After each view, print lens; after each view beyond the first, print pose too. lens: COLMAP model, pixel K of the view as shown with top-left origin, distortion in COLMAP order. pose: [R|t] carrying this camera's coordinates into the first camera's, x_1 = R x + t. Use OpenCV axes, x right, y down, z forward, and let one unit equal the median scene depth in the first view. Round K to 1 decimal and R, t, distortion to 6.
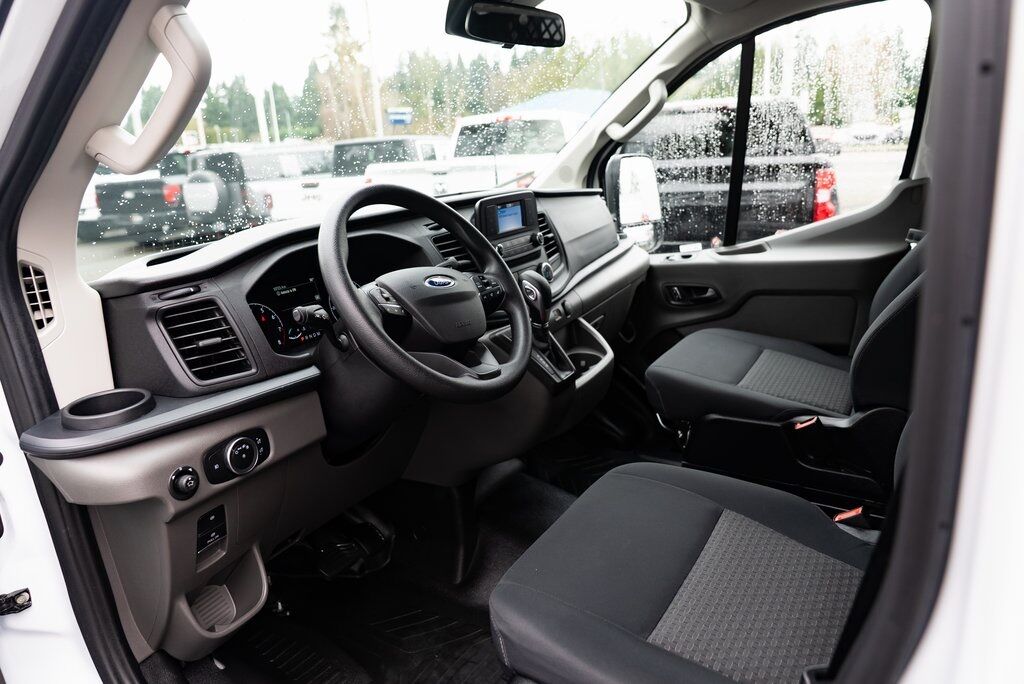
lens RADIAL K [[695.2, 0, 509.4], [0, 695.2, 340.9], [0, 0, 1]] dist [-0.007515, -0.002410]
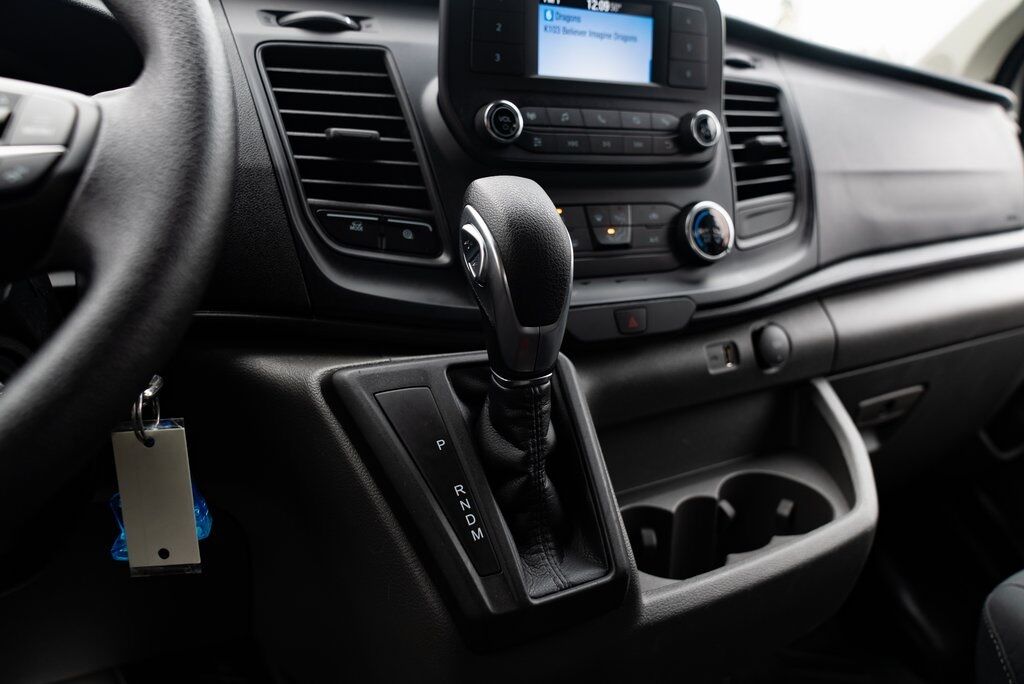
lens RADIAL K [[700.9, 0, 512.4], [0, 700.9, 342.8], [0, 0, 1]] dist [-0.044091, 0.030772]
pose [[0.840538, 0.222695, -0.493866, 0.155330], [-0.213738, 0.973976, 0.075415, -0.050434], [0.497808, 0.042169, 0.866262, 0.659093]]
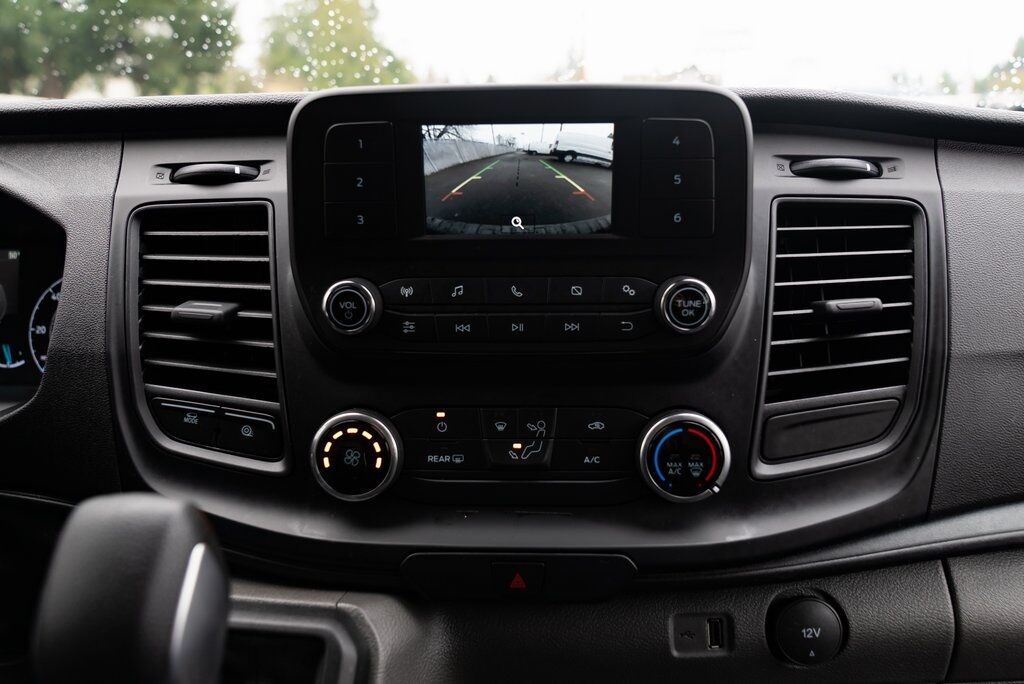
lens RADIAL K [[700.9, 0, 515.6], [0, 700.9, 349.5], [0, 0, 1]] dist [-0.042505, 0.027972]
pose [[0.477787, 0.324416, -0.816379, 0.203084], [-0.252041, 0.940866, 0.226378, -0.169304], [0.841544, 0.097600, 0.531299, 0.831640]]
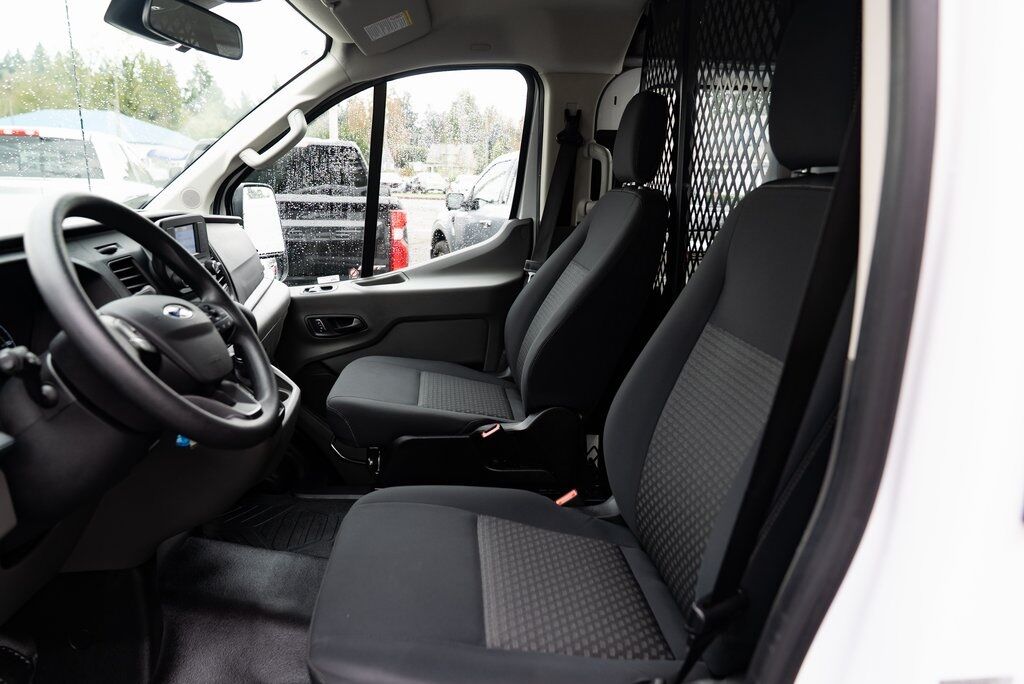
lens RADIAL K [[700.9, 0, 512.4], [0, 700.9, 342.8], [0, 0, 1]] dist [-0.044091, 0.030772]
pose [[0.800519, -0.060659, 0.596230, -0.188196], [0.092523, 0.995446, -0.022950, 0.006205], [-0.592123, 0.073537, 0.802485, 0.063331]]
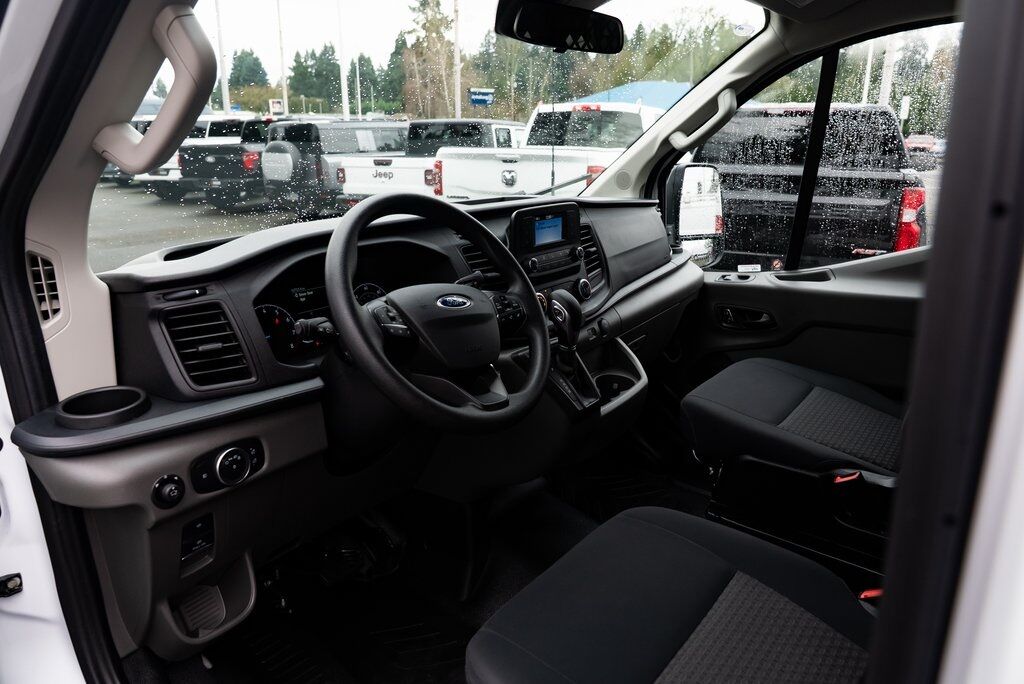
lens RADIAL K [[701.0, 0, 513.4], [0, 701.0, 341.9], [0, 0, 1]] dist [-0.005346, -0.000588]
pose [[0.992526, 0.089851, -0.082574, 0.043699], [-0.088239, 0.995834, 0.022976, -0.040077], [0.084294, -0.015518, 0.996320, 0.033660]]
